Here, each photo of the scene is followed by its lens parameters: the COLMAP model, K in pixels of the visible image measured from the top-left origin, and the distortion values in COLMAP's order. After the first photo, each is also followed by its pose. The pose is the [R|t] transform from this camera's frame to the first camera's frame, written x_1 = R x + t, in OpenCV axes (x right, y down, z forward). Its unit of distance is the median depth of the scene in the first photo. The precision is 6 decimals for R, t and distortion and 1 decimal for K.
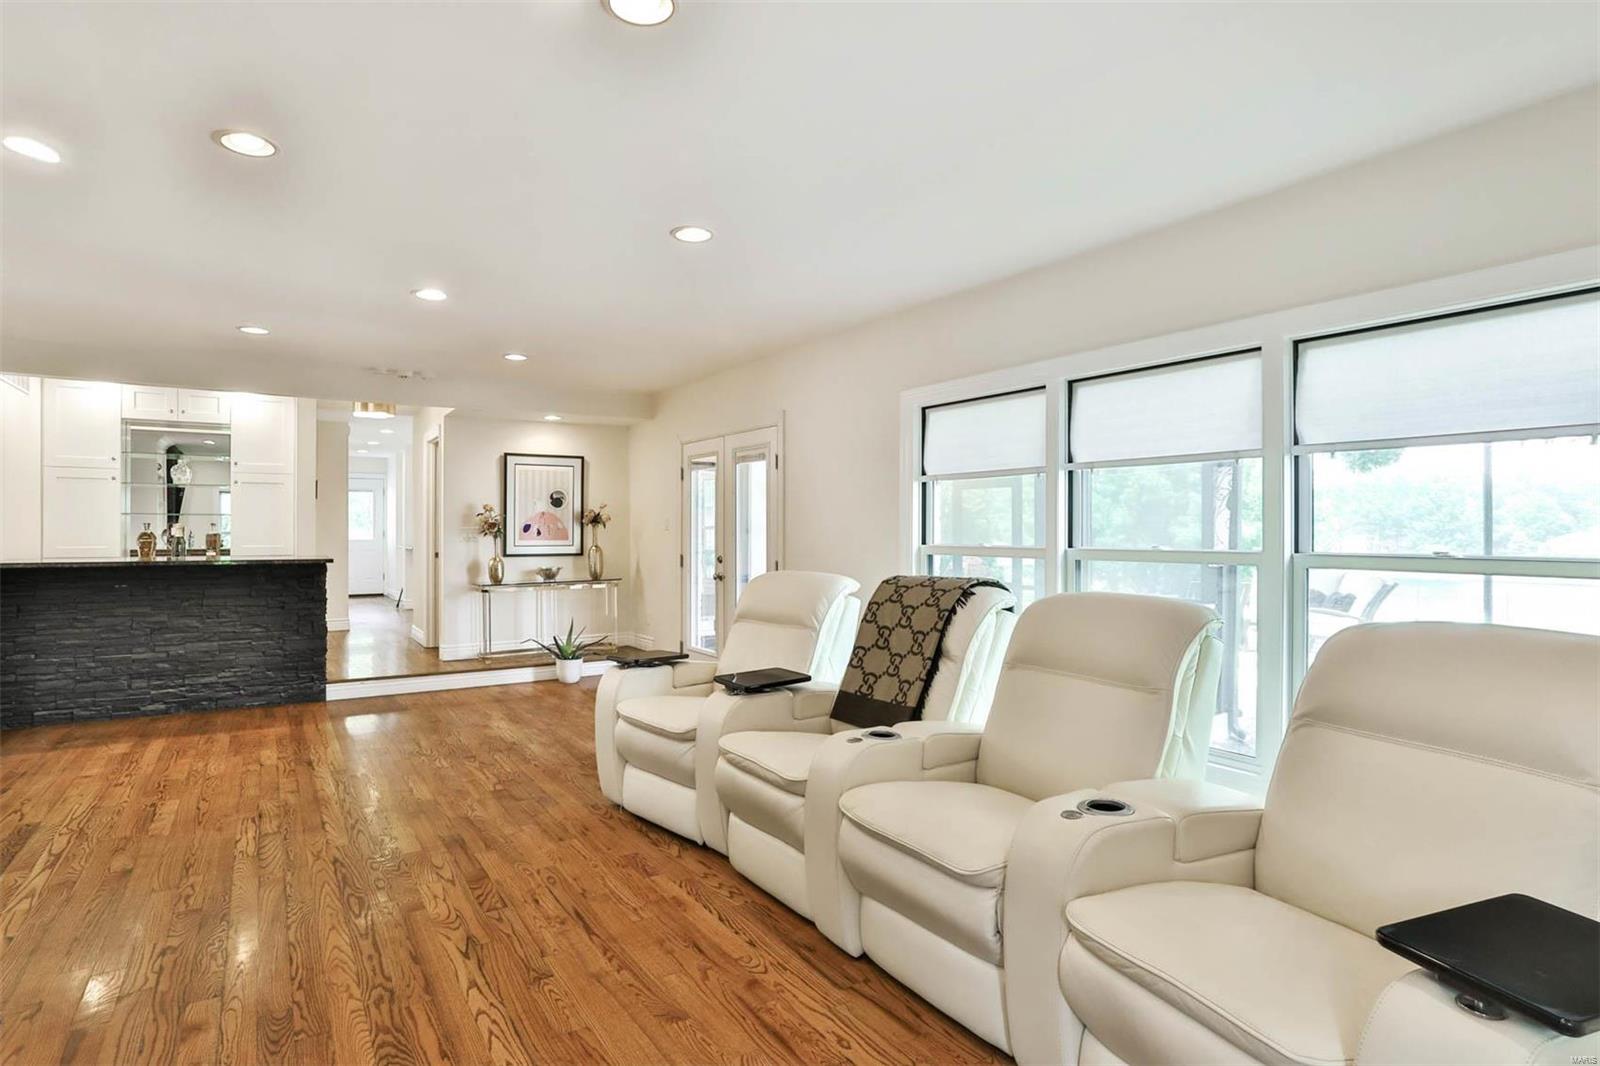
lens RADIAL K [[841.1, 0, 753.5], [0, 841.1, 533.8], [0, 0, 1]] dist [-0.035379, 0.005293]
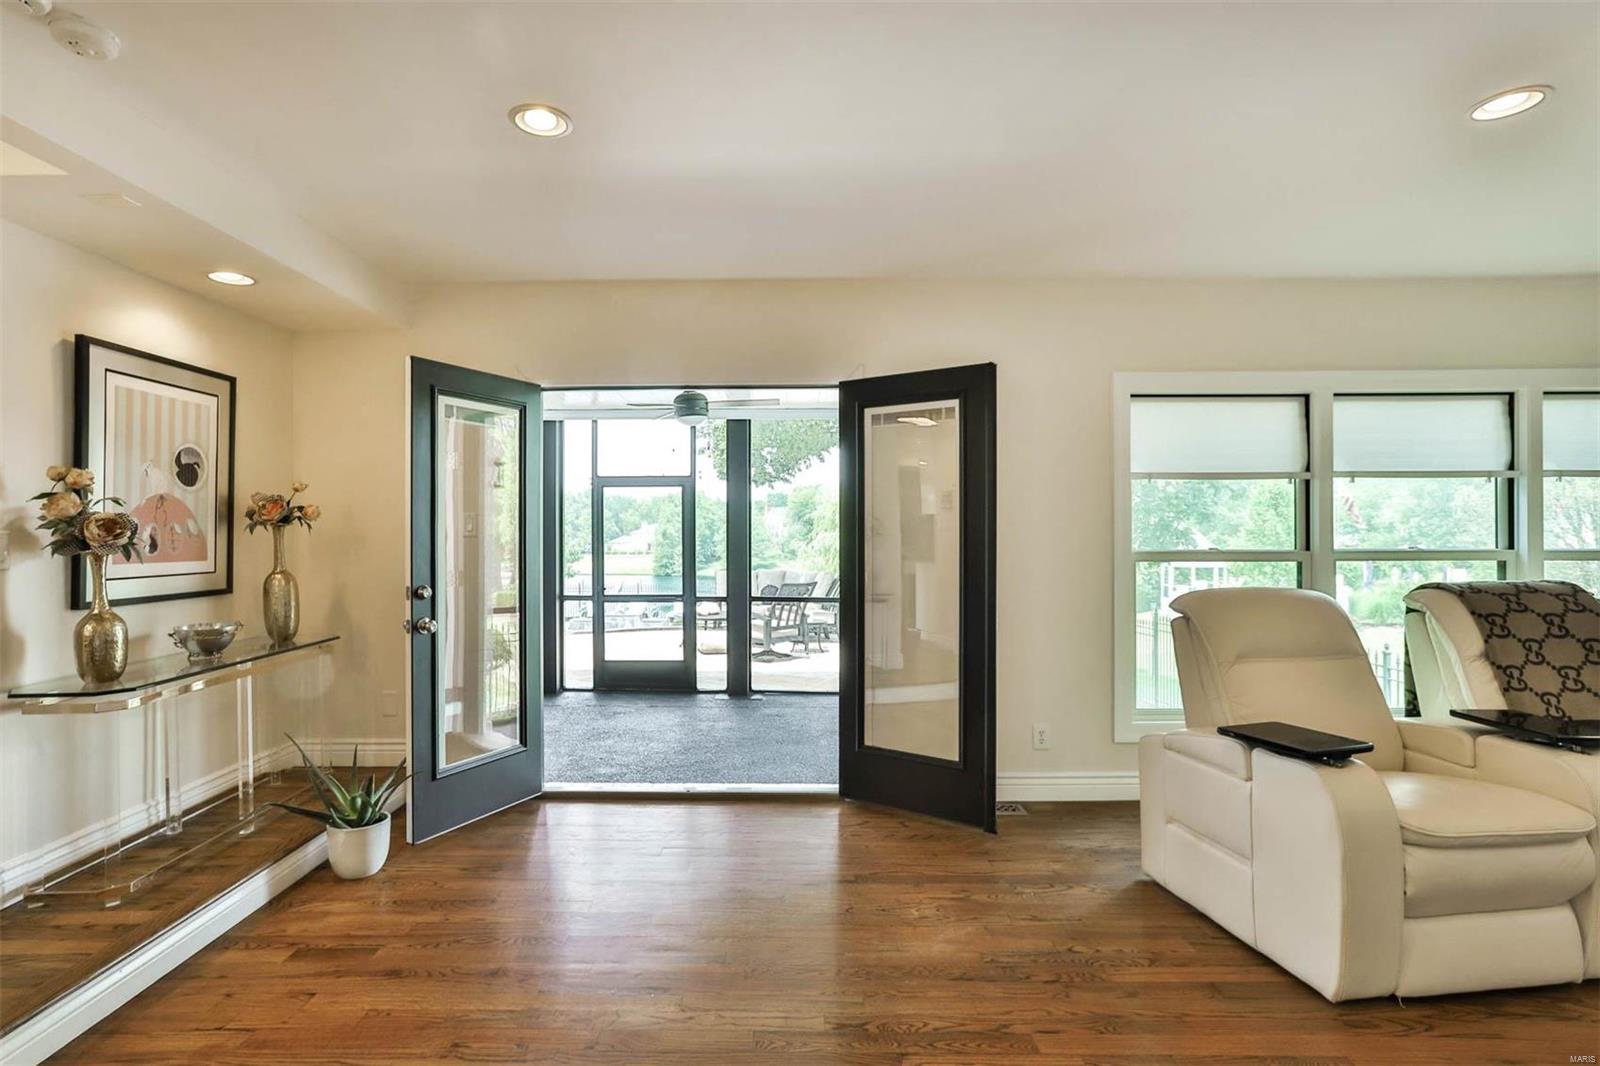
lens RADIAL K [[827.8, 0, 757.6], [0, 827.8, 529.1], [0, 0, 1]] dist [-0.033692, 0.014926]
pose [[0.522357, -0.000194, 0.852727, -1.045814], [0.006782, 0.999969, -0.003927, -0.012522], [-0.852700, 0.007835, 0.522343, 1.258870]]
